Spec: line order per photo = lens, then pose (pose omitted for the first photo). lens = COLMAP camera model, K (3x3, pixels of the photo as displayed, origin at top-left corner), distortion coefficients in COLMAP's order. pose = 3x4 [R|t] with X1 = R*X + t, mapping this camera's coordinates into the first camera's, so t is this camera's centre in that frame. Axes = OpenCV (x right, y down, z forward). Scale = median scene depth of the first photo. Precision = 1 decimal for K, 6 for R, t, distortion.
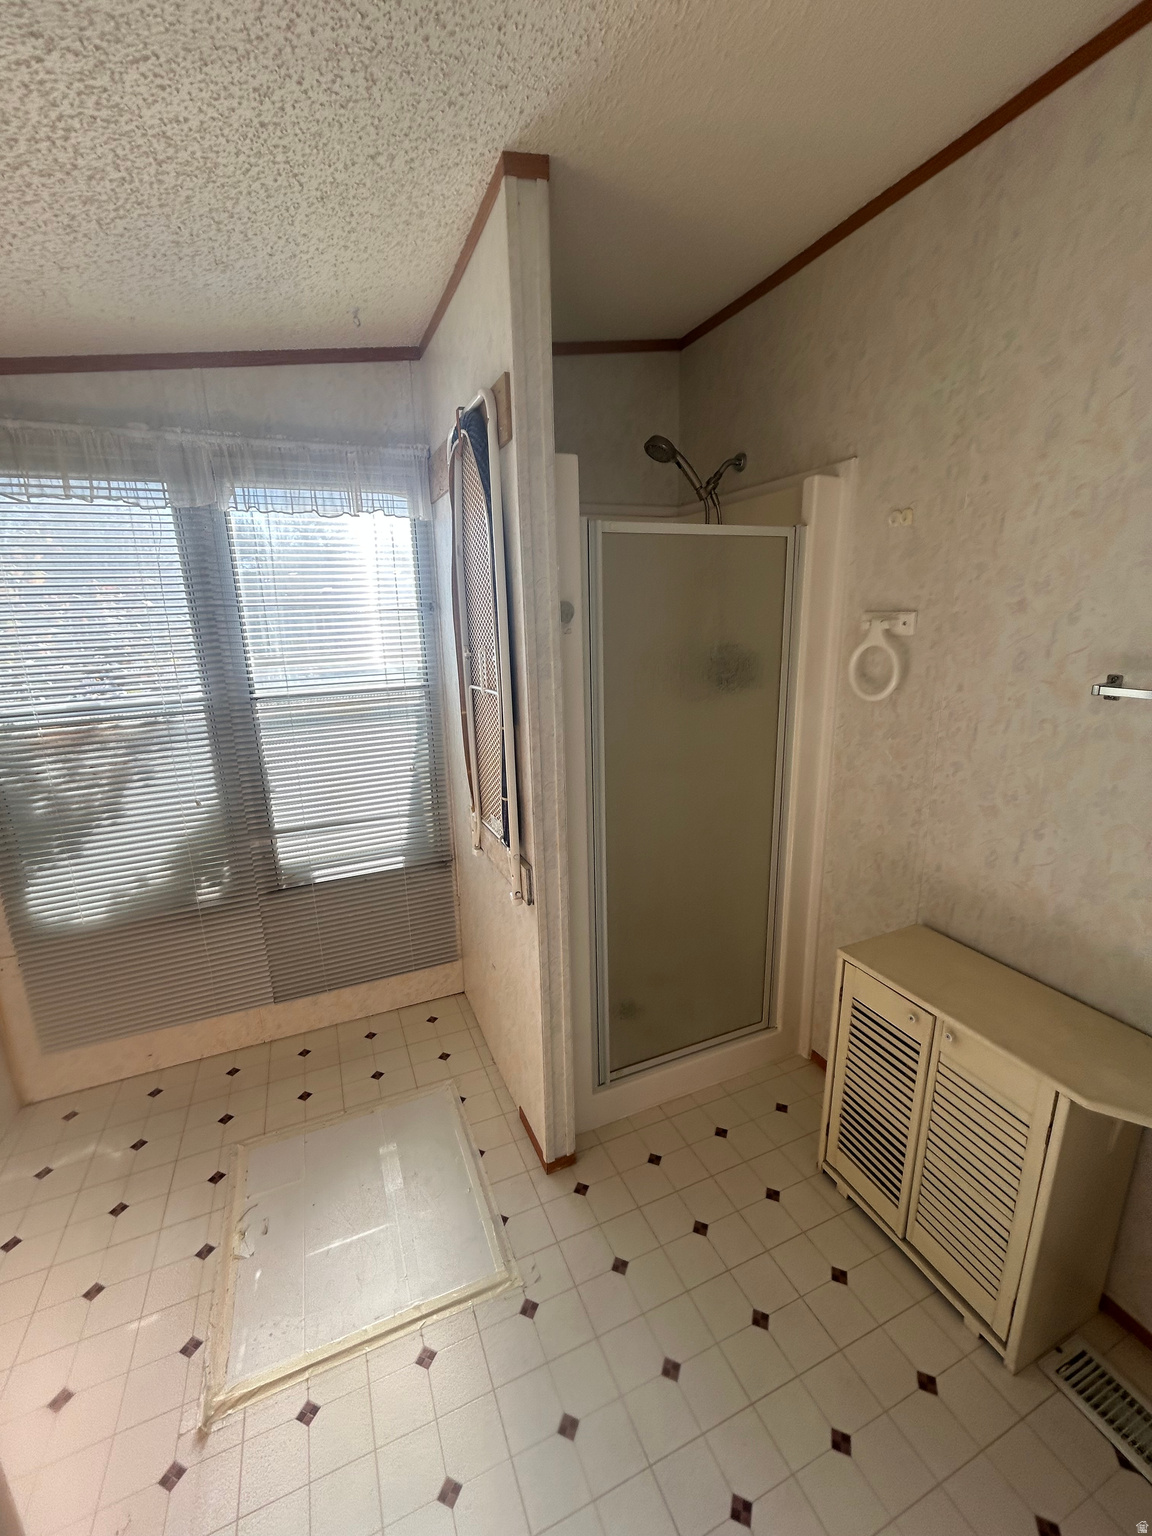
lens RADIAL K [[624.4, 0, 582.4], [0, 624.4, 763.8], [0, 0, 1]] dist [-0.002234, -0.000114]
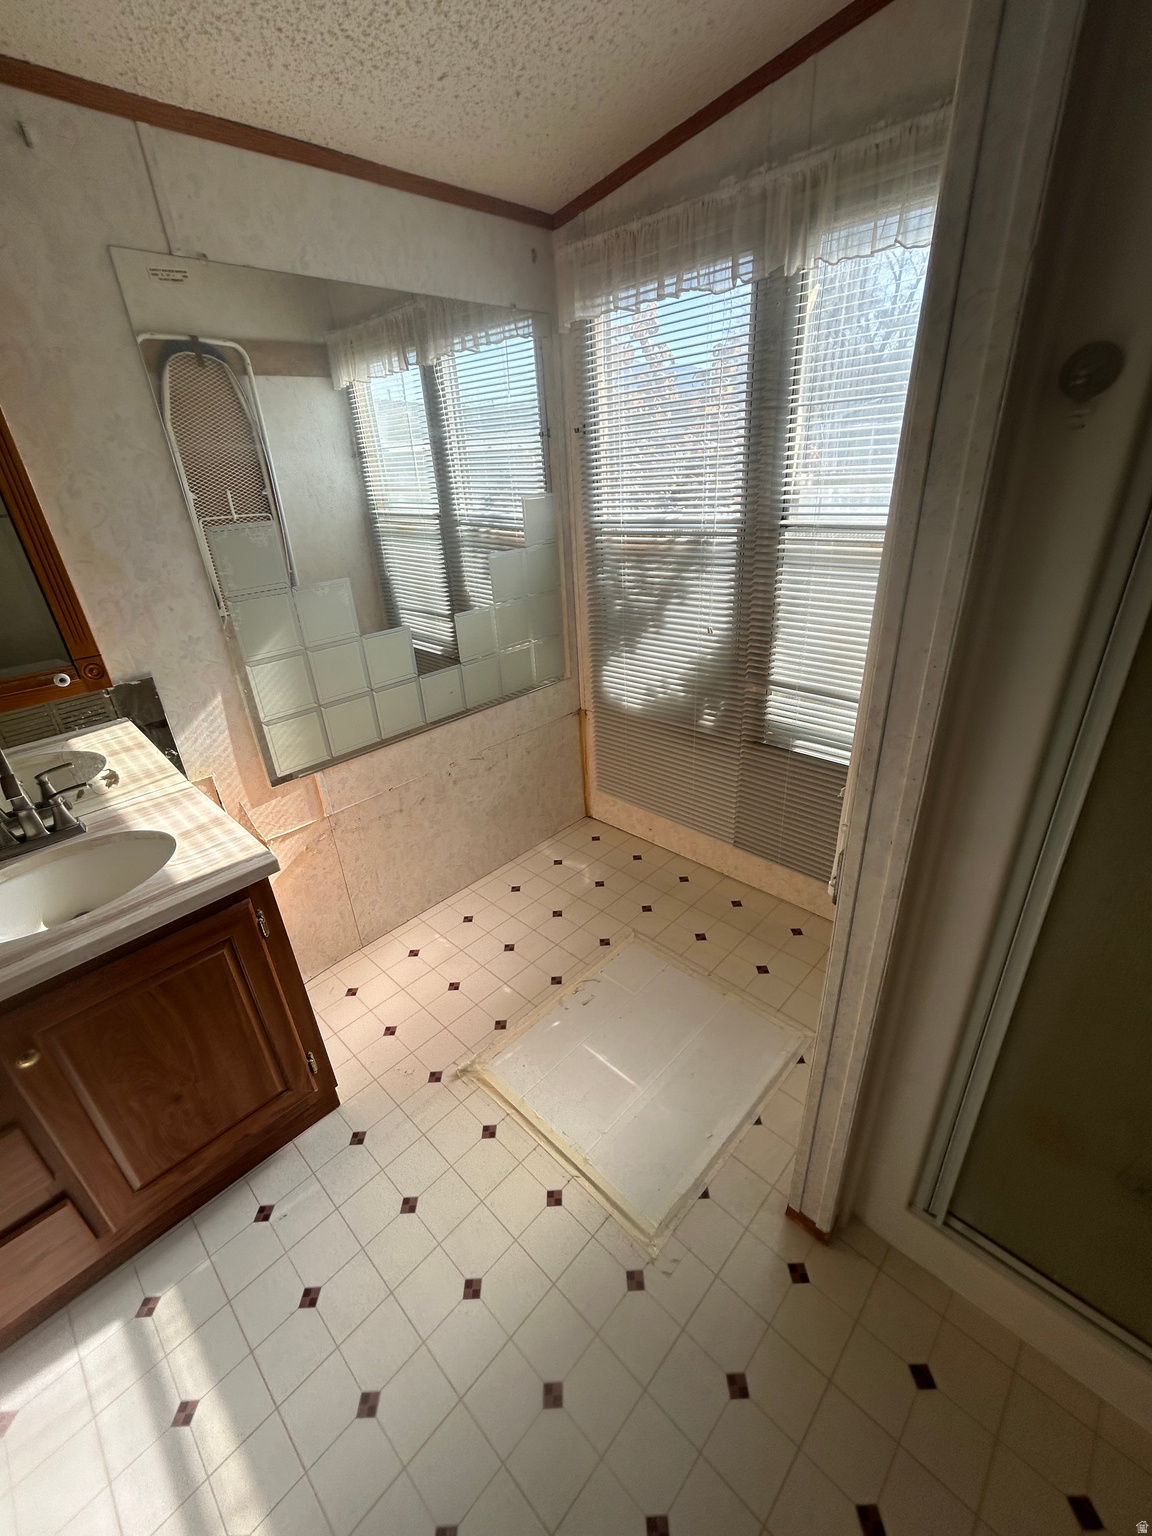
lens RADIAL K [[624.4, 0, 573.9], [0, 624.4, 767.3], [0, 0, 1]] dist [-0.002234, -0.000114]
pose [[0.380408, 0.406427, -0.830727, 0.224600], [-0.173274, 0.913674, 0.367663, -0.068231], [0.908442, 0.004081, 0.417992, 0.387776]]
